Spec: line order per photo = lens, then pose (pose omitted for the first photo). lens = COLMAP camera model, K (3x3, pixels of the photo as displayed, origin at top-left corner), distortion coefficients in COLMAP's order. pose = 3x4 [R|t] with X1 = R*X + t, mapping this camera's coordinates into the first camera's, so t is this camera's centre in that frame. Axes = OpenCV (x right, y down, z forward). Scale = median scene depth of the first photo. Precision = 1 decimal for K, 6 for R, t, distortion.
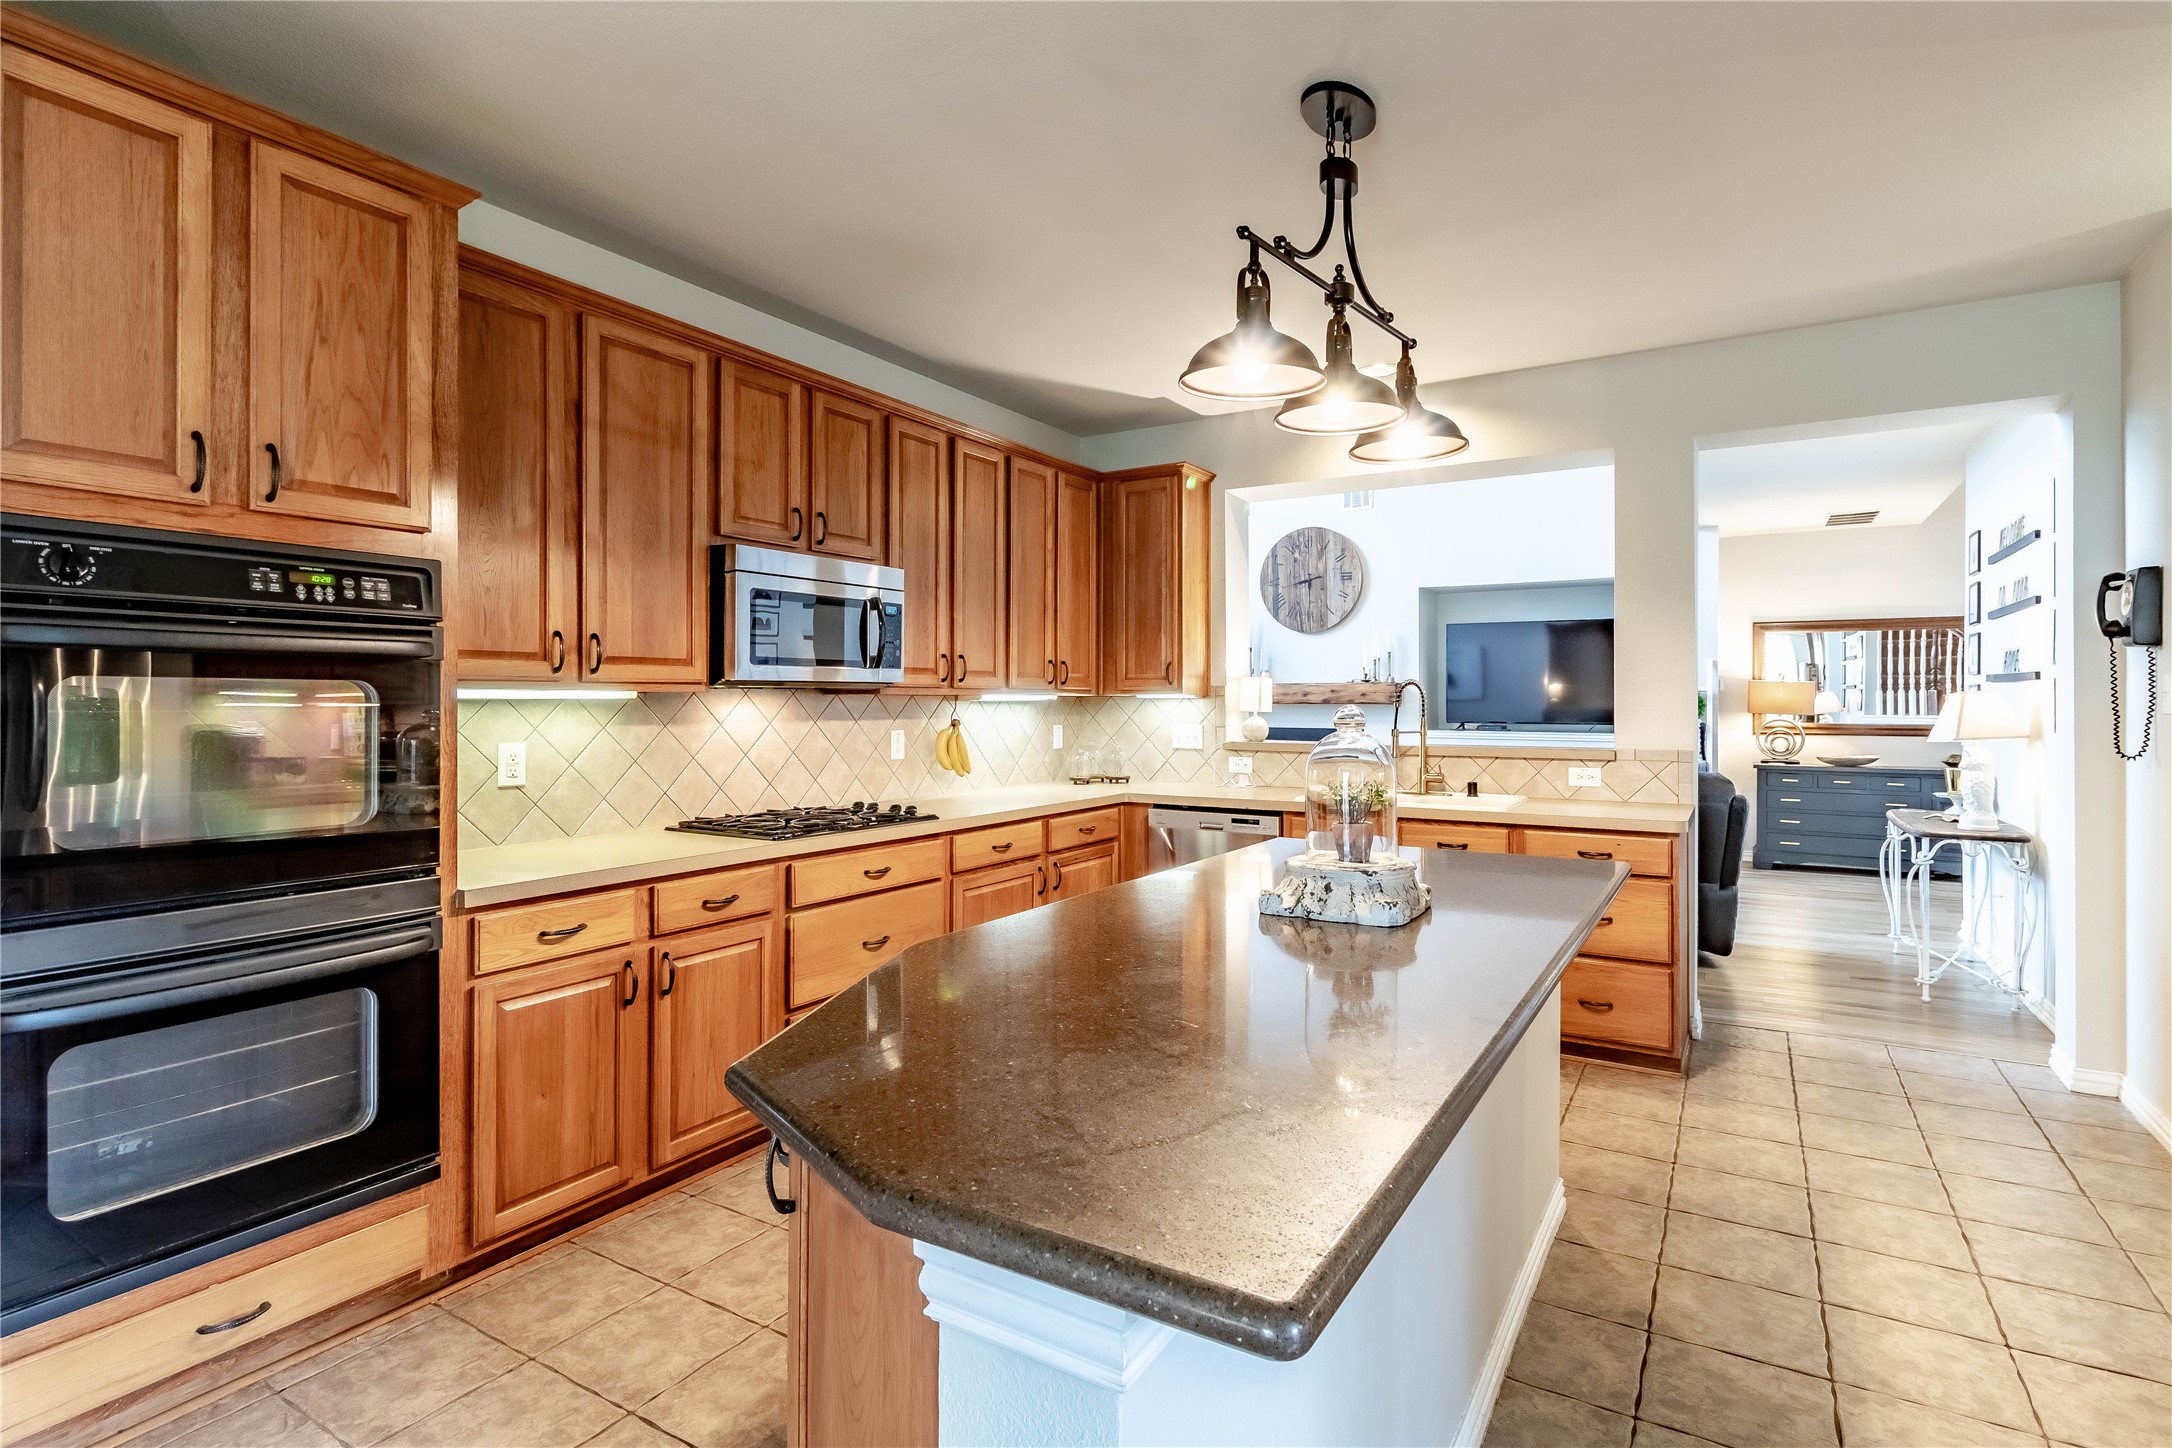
lens RADIAL K [[1059.8, 0, 1081.9], [0, 1059.8, 697.7], [0, 0, 1]] dist [-0.001679, -0.000246]
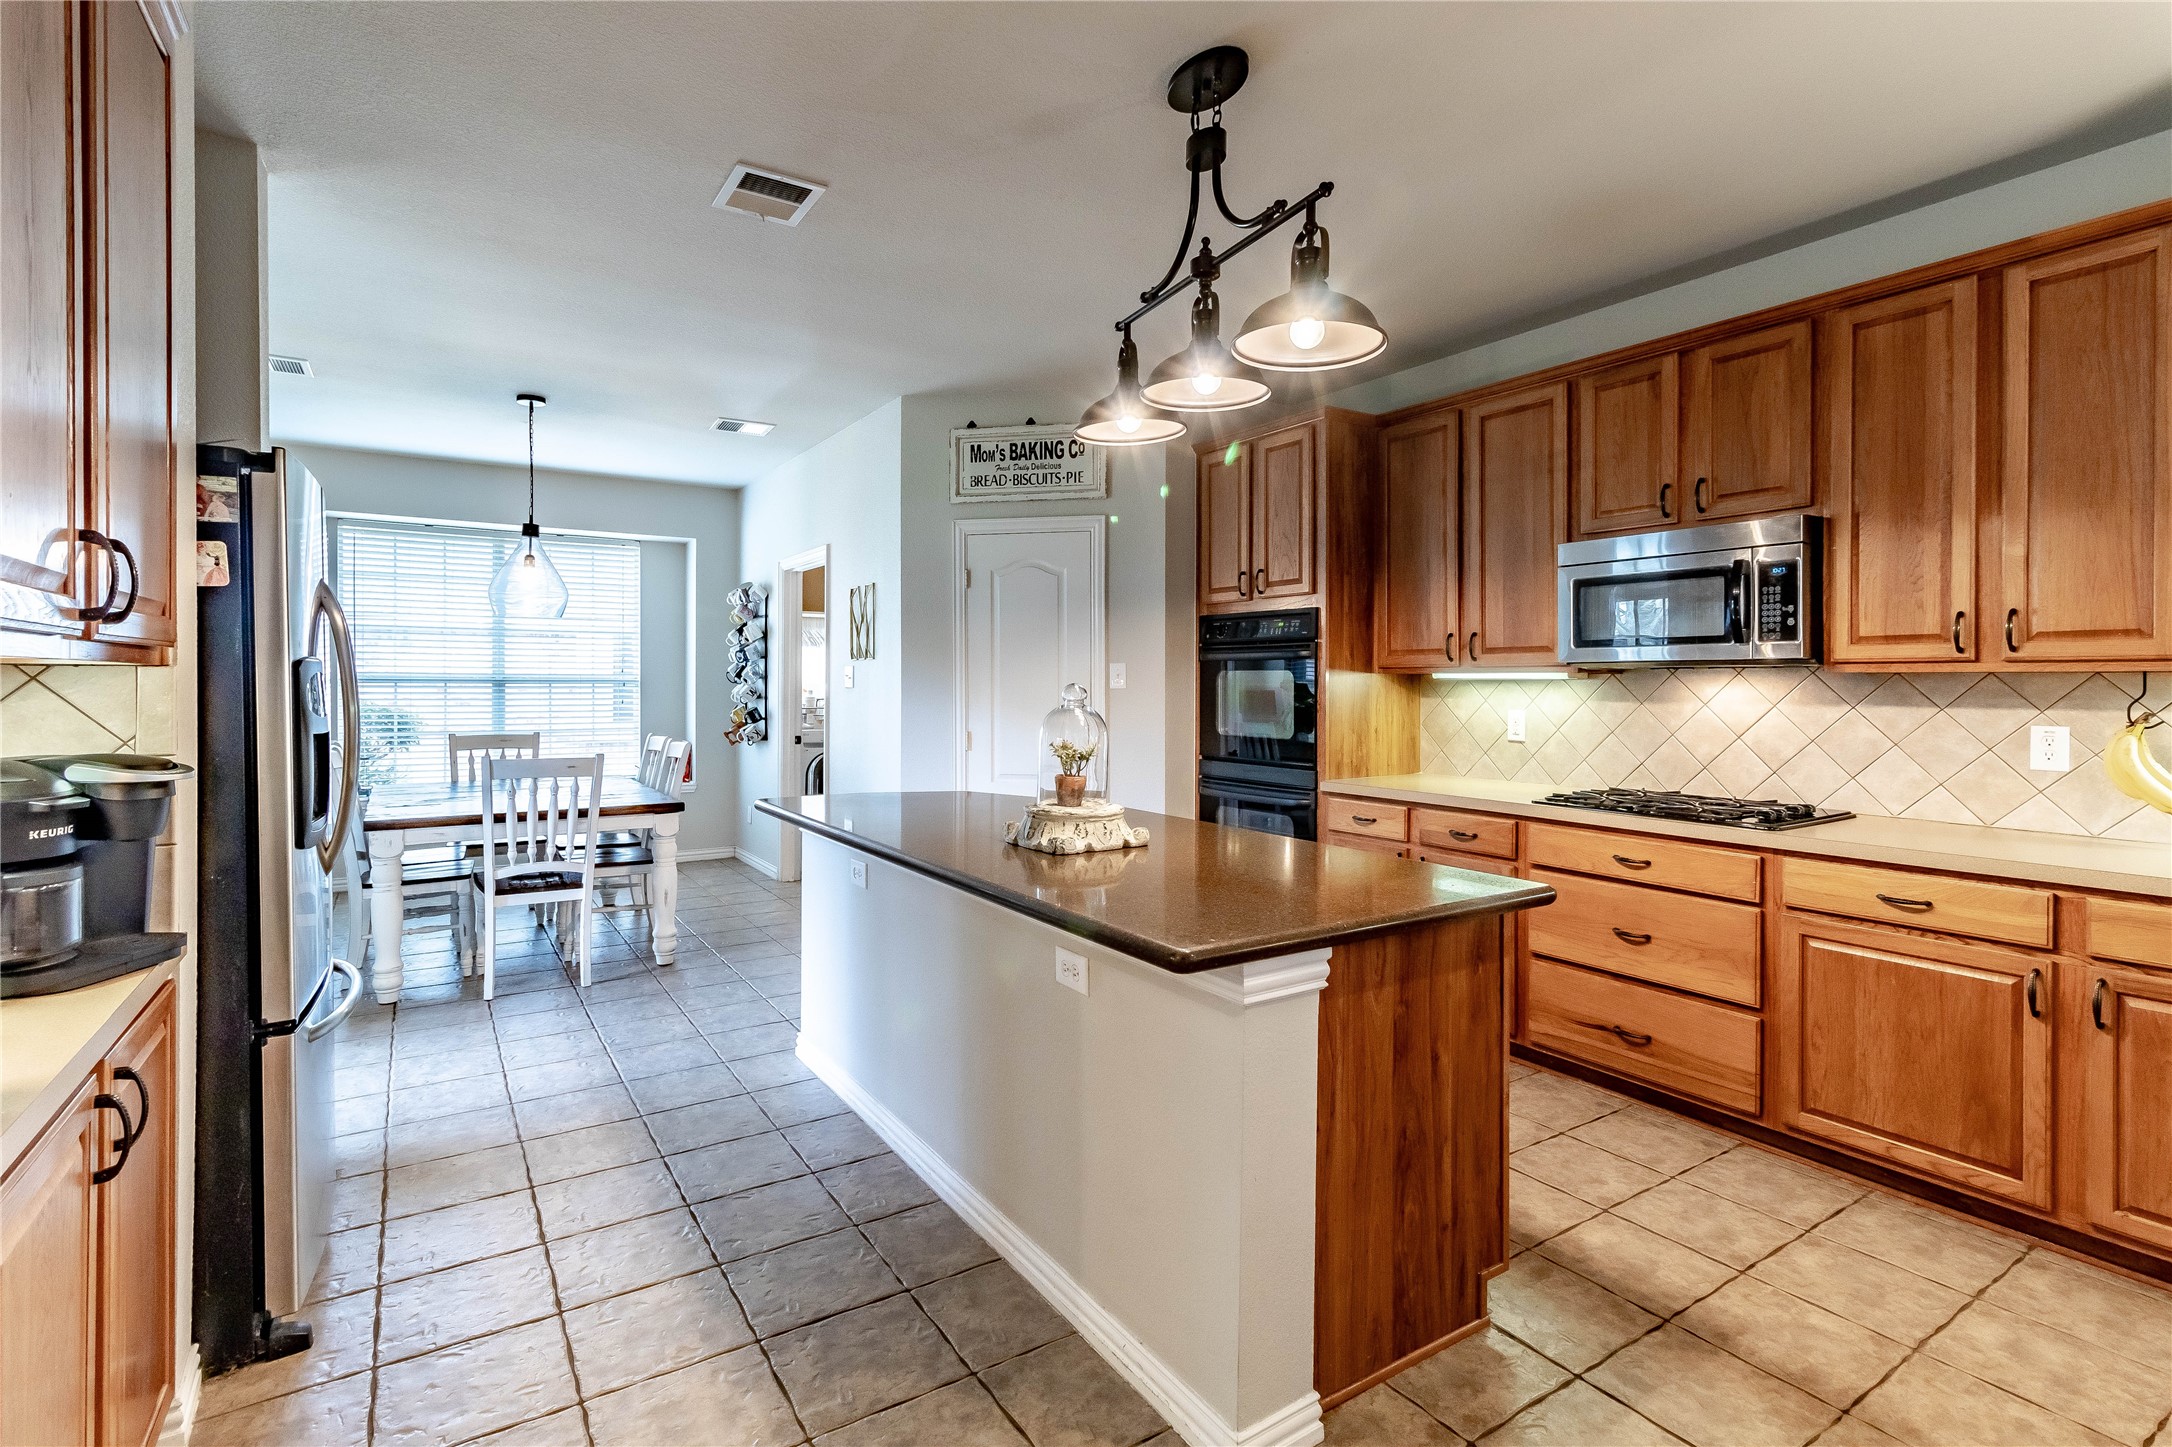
lens RADIAL K [[1006.1, 0, 1102.4], [0, 1006.1, 684.0], [0, 0, 1]] dist [0.000638, 0.000060]
pose [[-0.402441, 0.003940, -0.915437, 0.878167], [0.001638, 0.999992, 0.003583, 0.001729], [0.915444, -0.000058, -0.402445, 0.993207]]
